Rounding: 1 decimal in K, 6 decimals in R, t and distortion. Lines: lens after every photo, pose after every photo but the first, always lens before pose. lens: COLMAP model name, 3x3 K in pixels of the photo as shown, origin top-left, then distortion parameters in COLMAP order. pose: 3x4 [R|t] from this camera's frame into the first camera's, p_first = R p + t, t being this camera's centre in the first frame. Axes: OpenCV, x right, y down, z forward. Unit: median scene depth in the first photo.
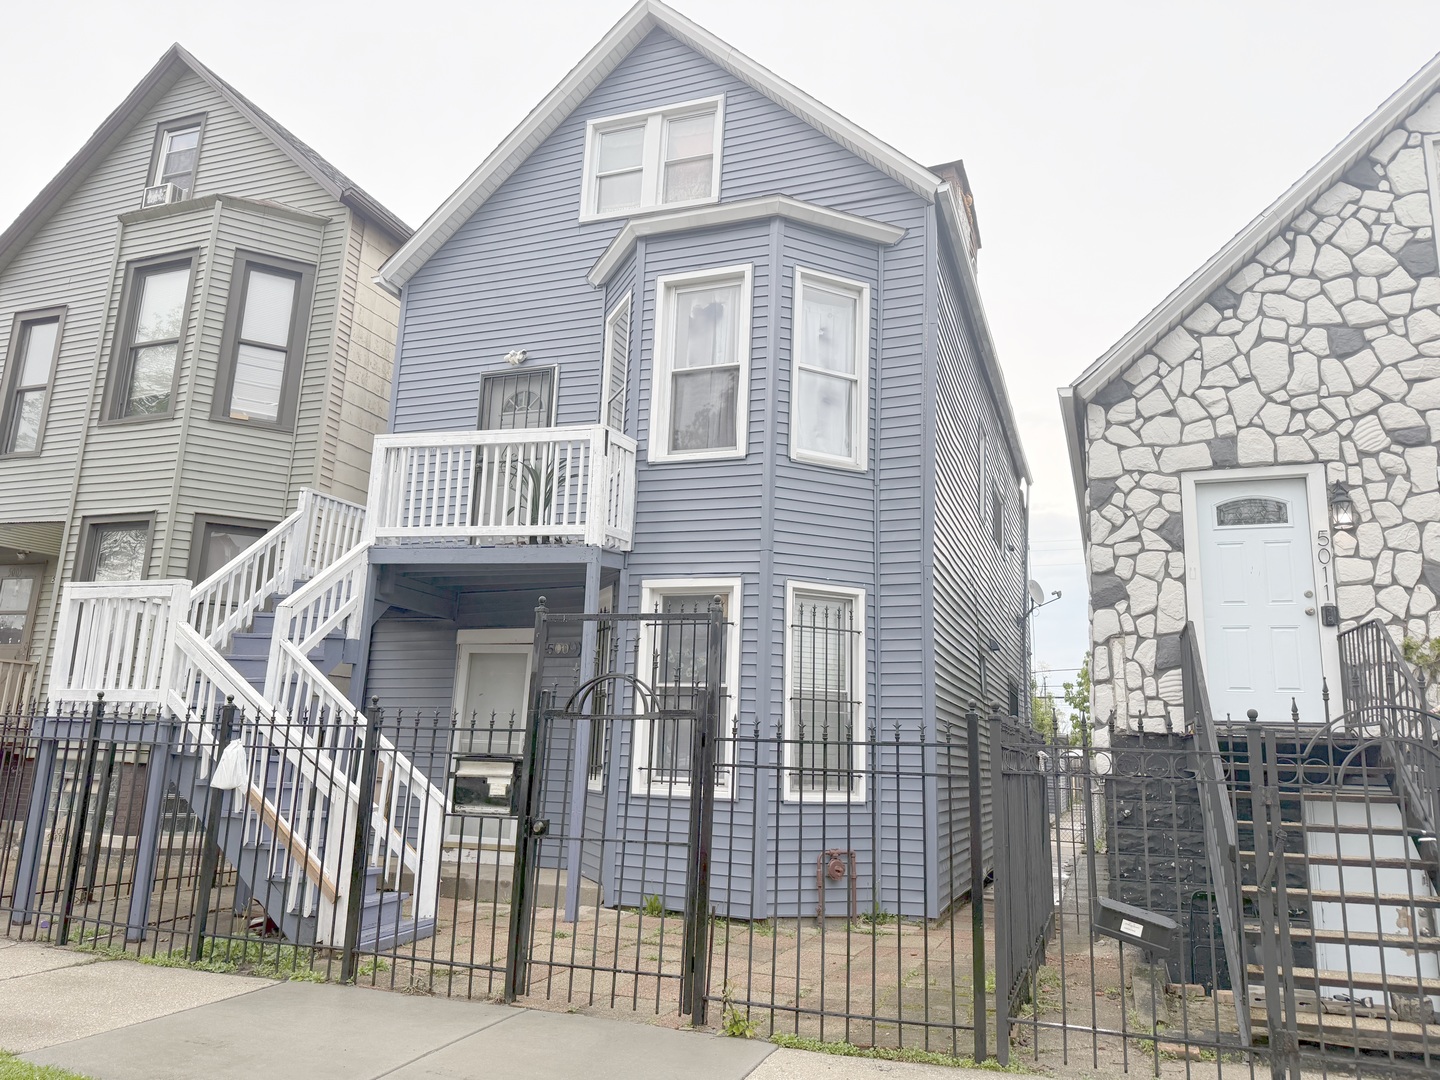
lens RADIAL K [[1001.7, 0, 724.0], [0, 1001.7, 533.9], [0, 0, 1]] dist [0.066549, -0.096340]
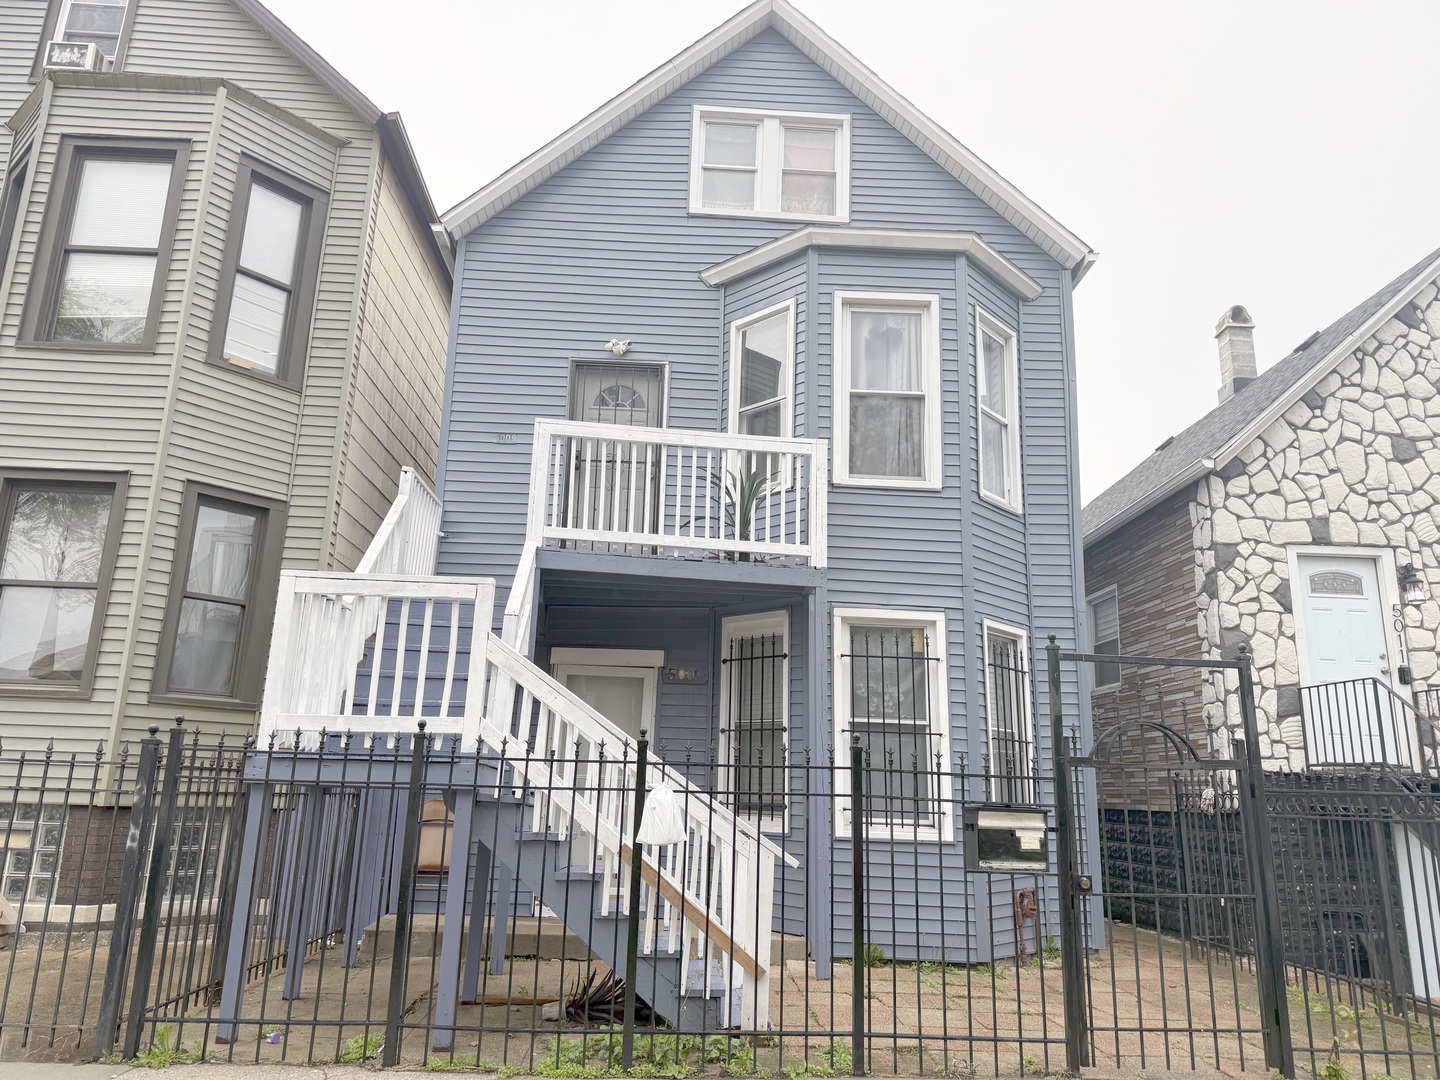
lens RADIAL K [[1000.9, 0, 715.7], [0, 1000.9, 541.0], [0, 0, 1]] dist [0.051243, -0.068720]
pose [[0.923740, 0.086181, 0.373198, -0.572172], [-0.080943, 0.996276, -0.029716, 0.021628], [-0.374369, -0.002758, 0.927276, 0.177077]]
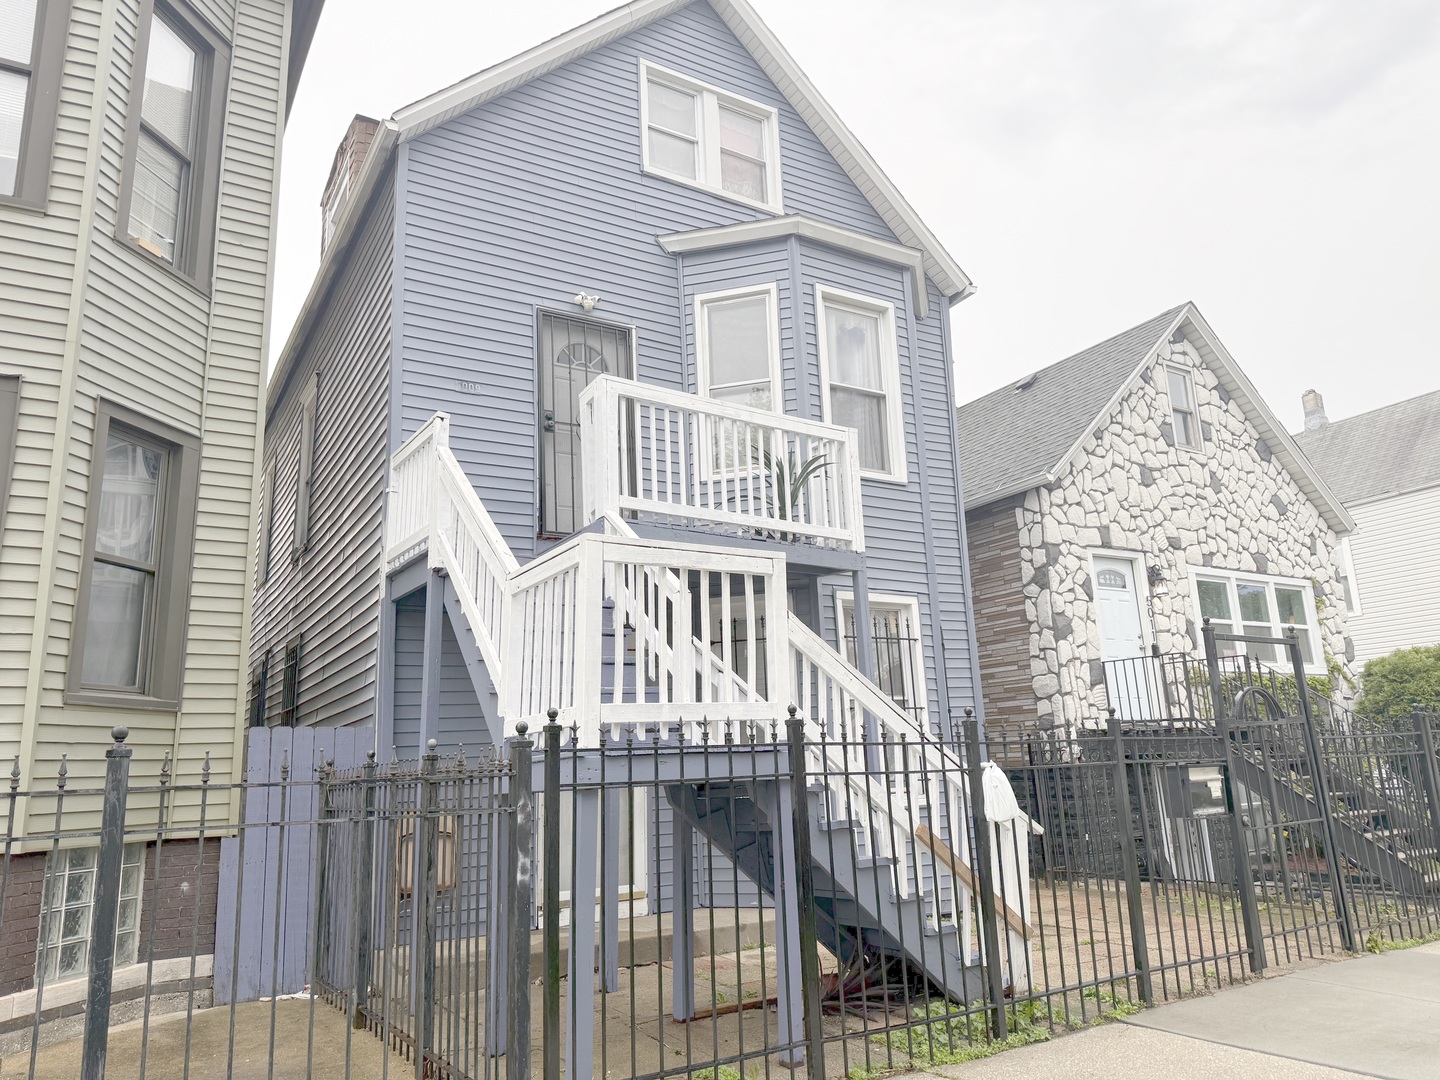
lens RADIAL K [[1000.9, 0, 715.7], [0, 1000.9, 541.0], [0, 0, 1]] dist [0.051243, -0.068720]
pose [[0.626989, 0.116014, 0.770341, -0.965019], [-0.107025, 0.992301, -0.062333, 0.075523], [-0.771641, -0.043363, 0.634578, 0.499009]]
